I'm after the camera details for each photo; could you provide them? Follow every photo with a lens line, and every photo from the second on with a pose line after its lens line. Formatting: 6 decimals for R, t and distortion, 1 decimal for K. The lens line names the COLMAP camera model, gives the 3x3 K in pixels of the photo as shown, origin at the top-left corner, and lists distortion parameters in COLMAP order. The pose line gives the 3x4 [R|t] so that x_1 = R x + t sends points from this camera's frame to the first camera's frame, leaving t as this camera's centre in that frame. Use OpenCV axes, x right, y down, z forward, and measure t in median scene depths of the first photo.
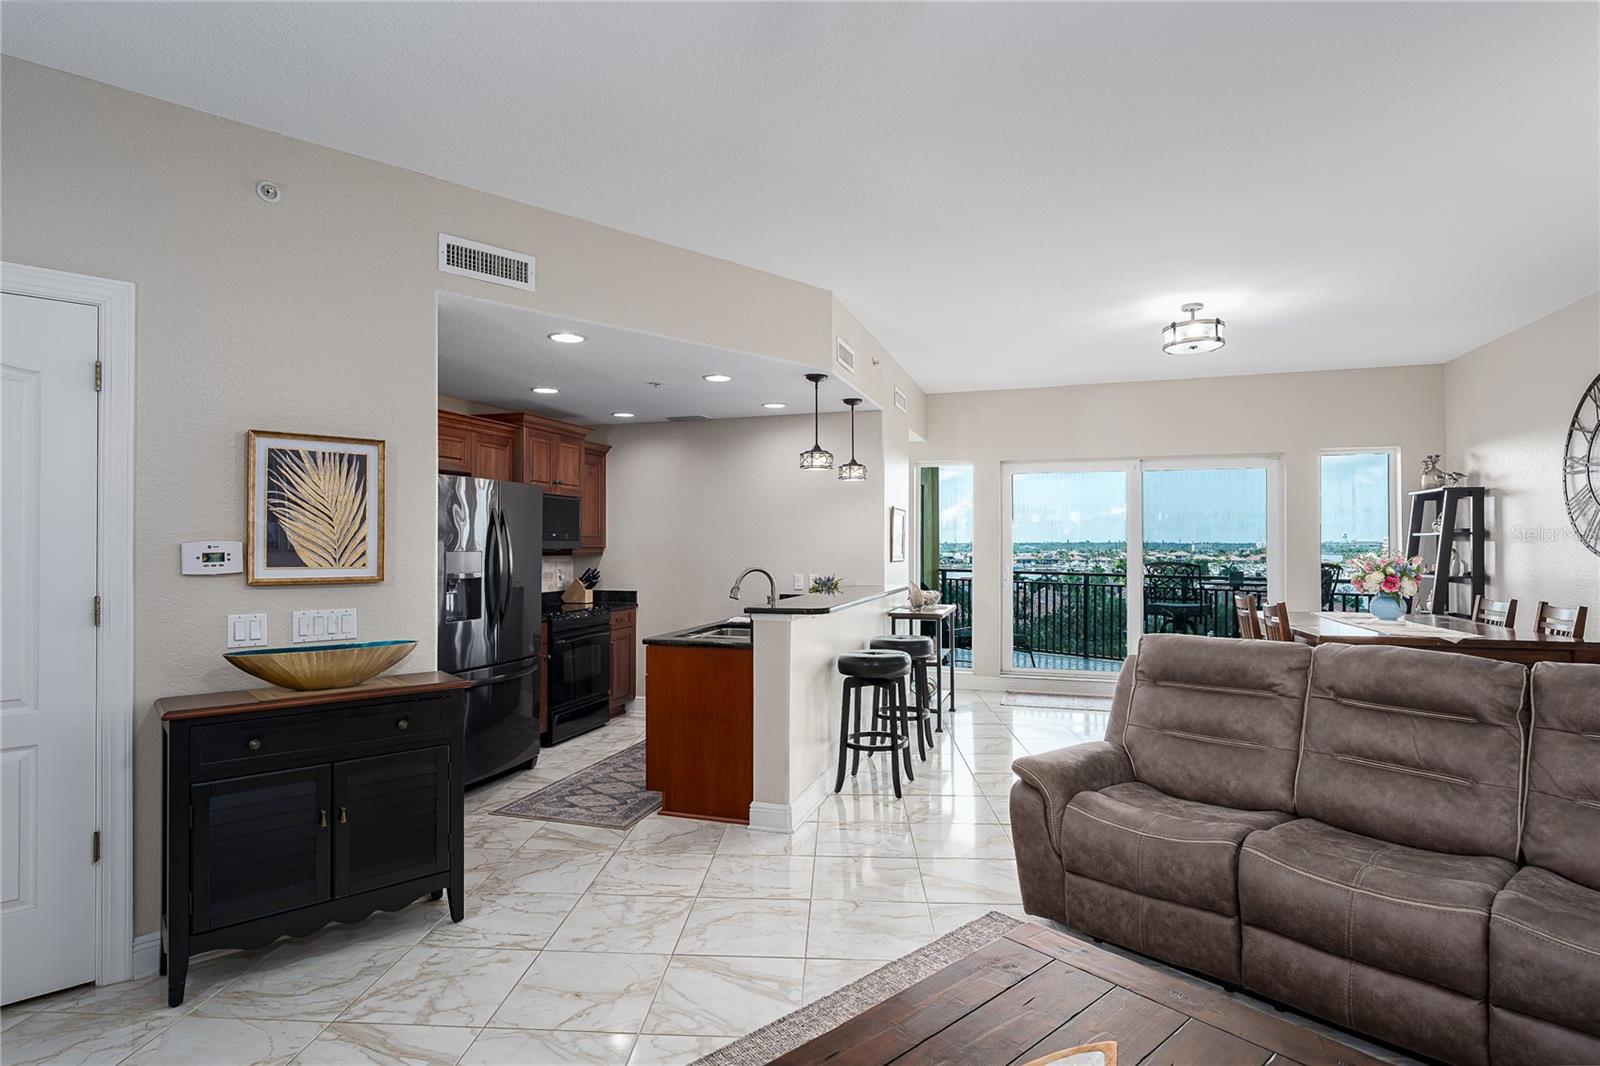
lens RADIAL K [[818.4, 0, 792.0], [0, 818.4, 536.0], [0, 0, 1]] dist [-0.003513, 0.002239]
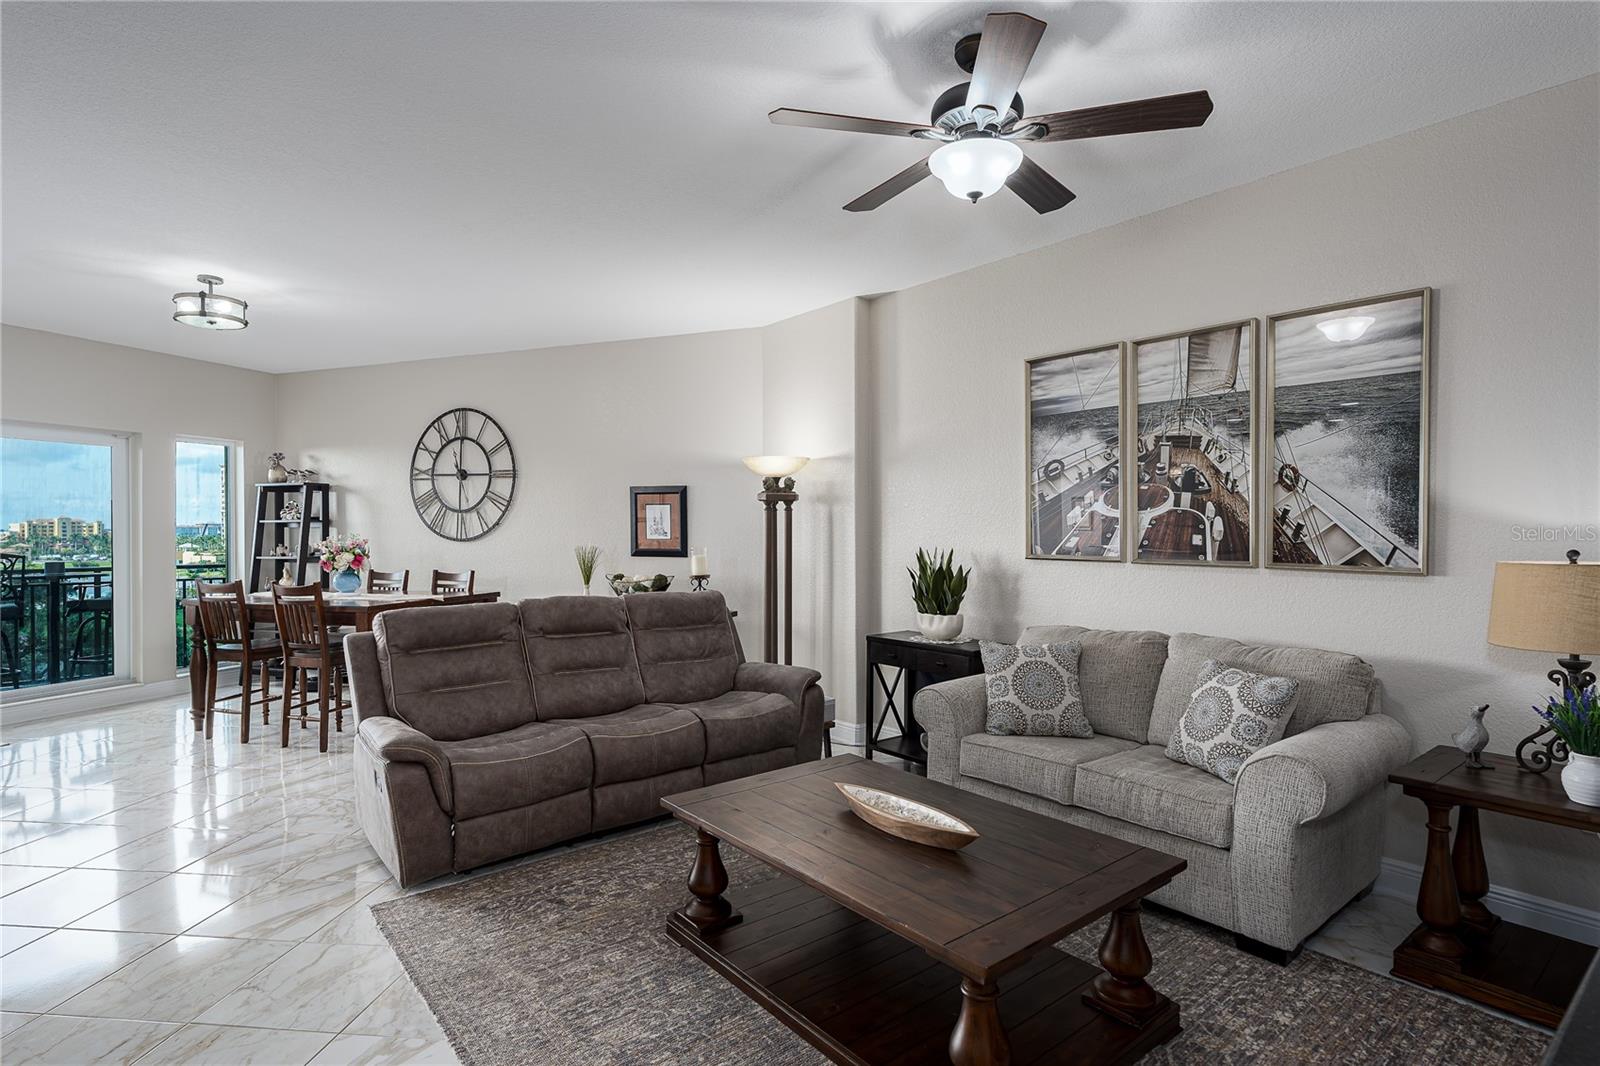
lens RADIAL K [[818.4, 0, 793.5], [0, 818.4, 533.0], [0, 0, 1]] dist [-0.003513, 0.002239]
pose [[0.040581, -0.003766, 0.999169, -0.430984], [-0.007772, 0.999961, 0.004085, 0.004574], [-0.999146, -0.007931, 0.040551, 0.284471]]
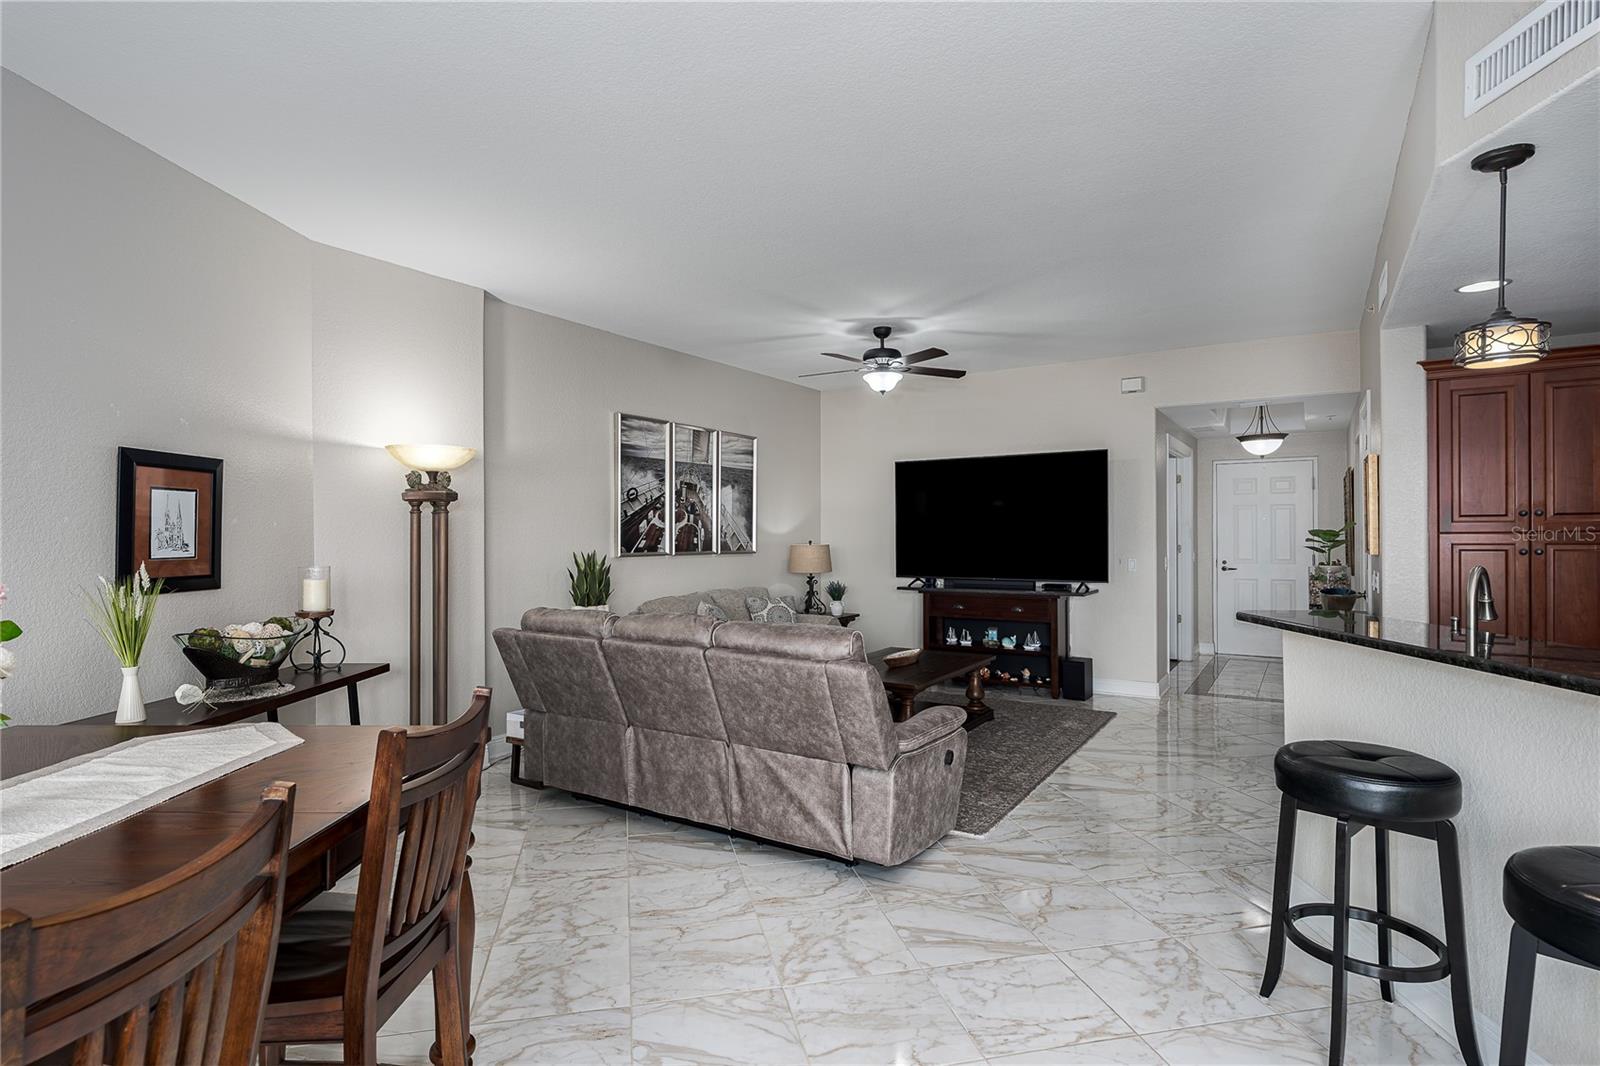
lens RADIAL K [[818.4, 0, 803.1], [0, 818.4, 536.1], [0, 0, 1]] dist [-0.003513, 0.002239]
pose [[-0.957999, 0.009979, -0.286597, 0.512414], [0.012117, 0.999910, -0.005687, 0.013004], [0.286515, -0.008921, -0.958034, 1.278213]]
